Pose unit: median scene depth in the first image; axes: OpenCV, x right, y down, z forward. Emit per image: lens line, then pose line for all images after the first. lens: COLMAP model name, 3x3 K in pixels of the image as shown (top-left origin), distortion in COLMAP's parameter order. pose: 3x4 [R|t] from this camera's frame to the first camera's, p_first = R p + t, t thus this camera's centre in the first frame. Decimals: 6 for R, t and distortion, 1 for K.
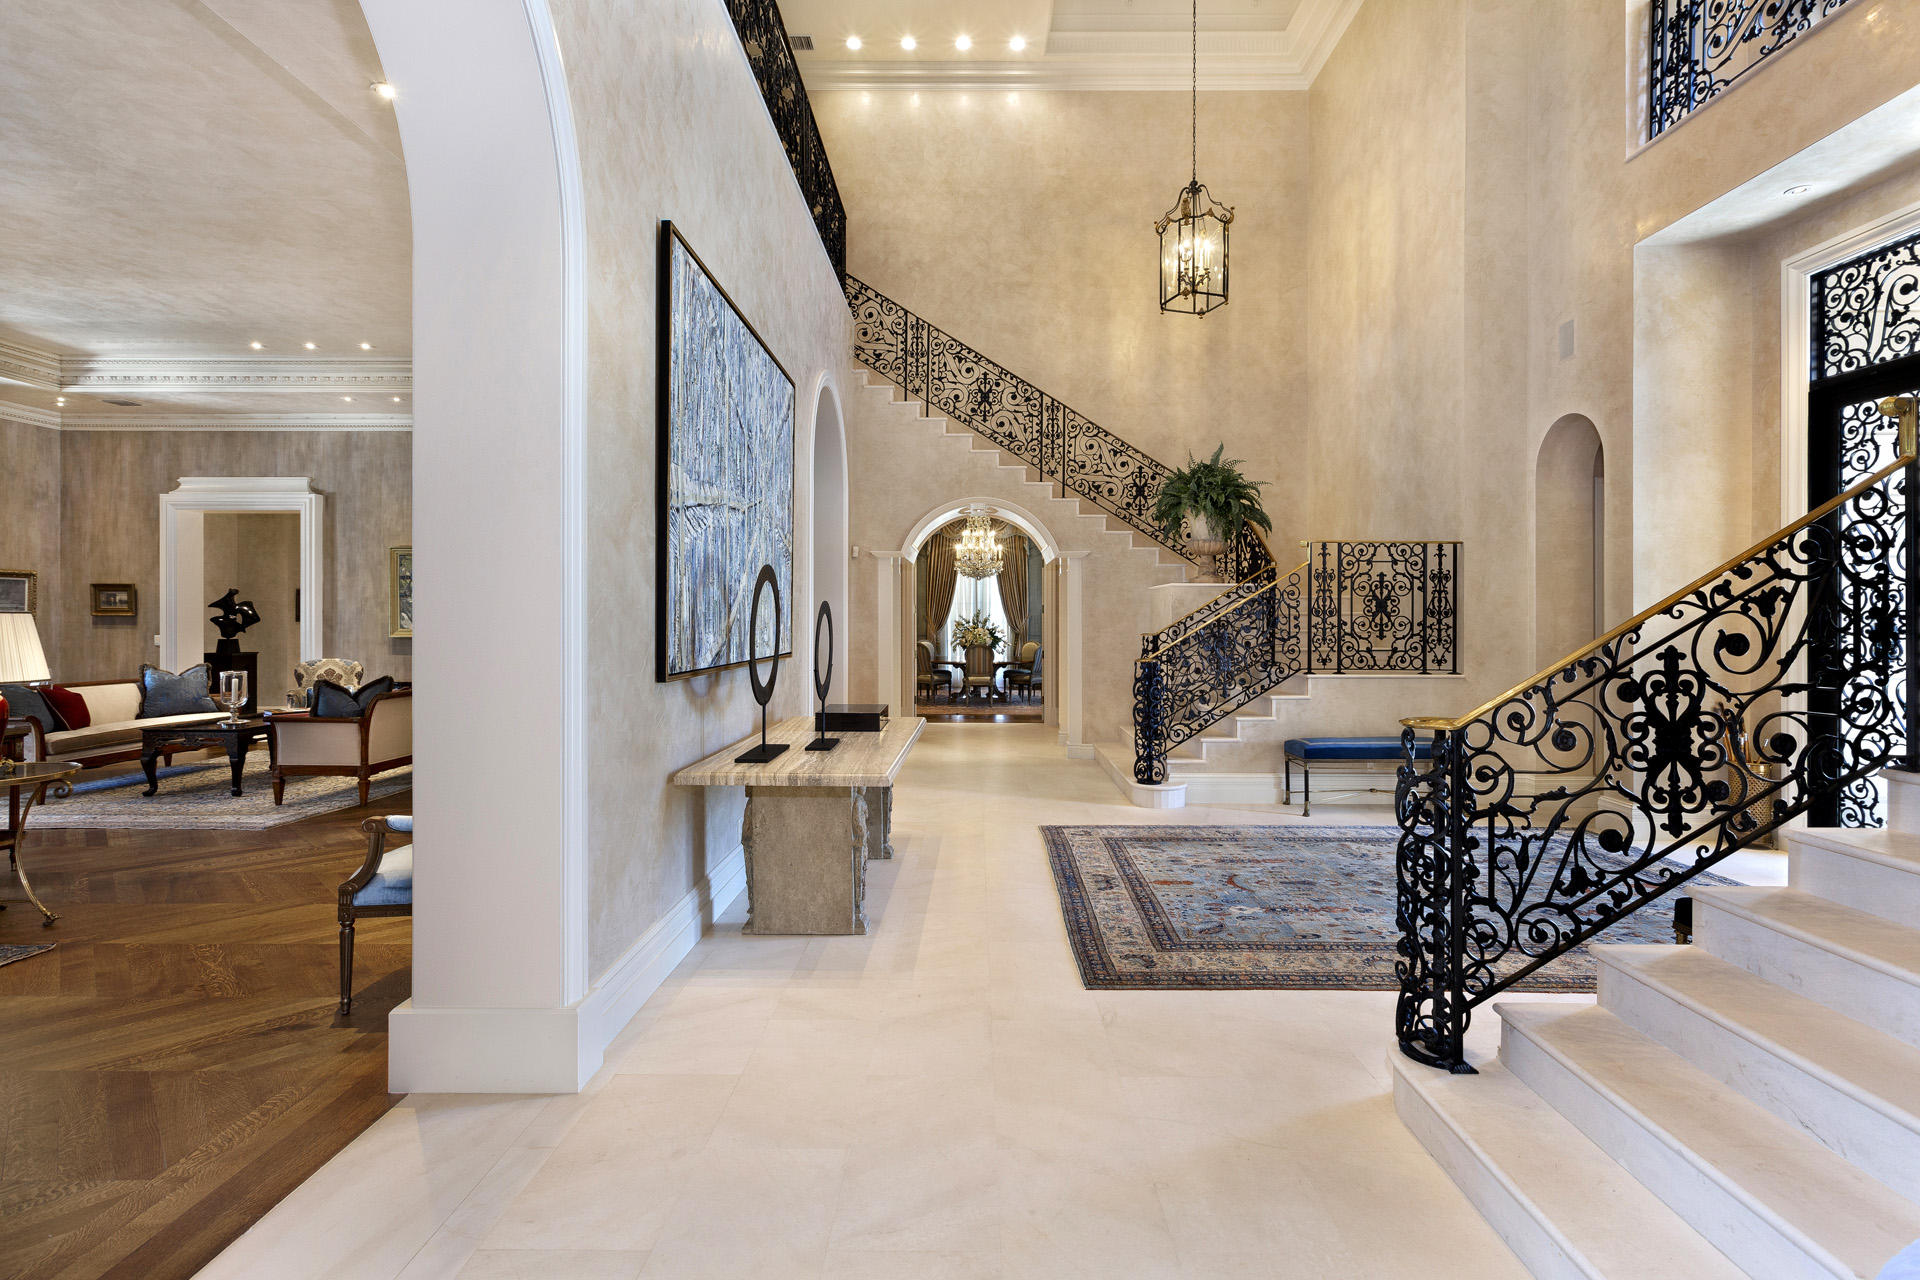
lens RADIAL K [[931.4, 0, 967.0], [0, 931.4, 627.7], [0, 0, 1]] dist [0.000980, 0.000140]
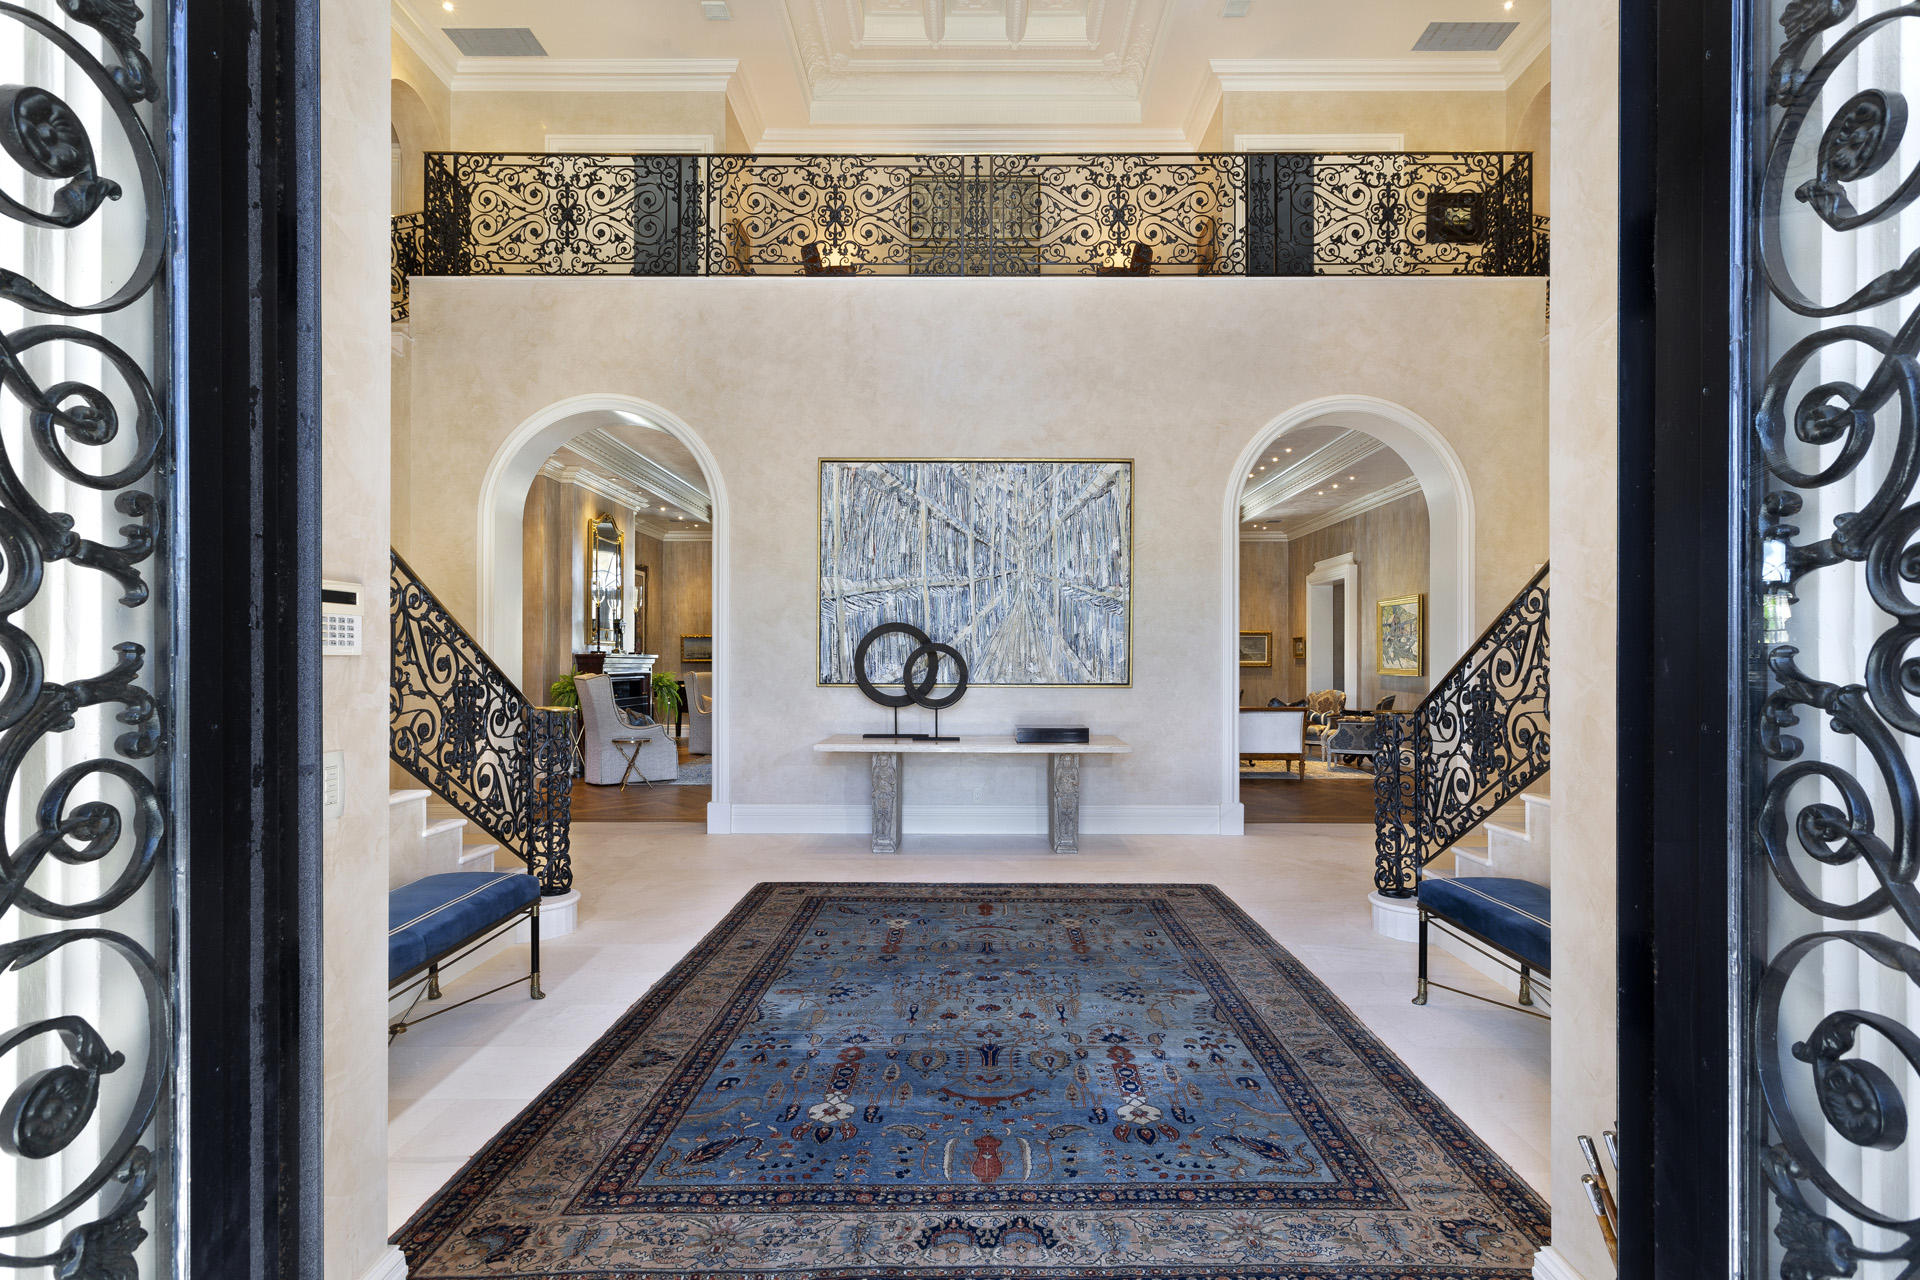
lens RADIAL K [[931.4, 0, 968.3], [0, 931.4, 657.3], [0, 0, 1]] dist [0.000980, 0.000140]
pose [[-0.011101, -0.007293, -0.999912, 1.367938], [-0.010745, 0.999917, -0.007174, 0.004425], [0.999881, 0.010665, -0.011179, 1.088396]]
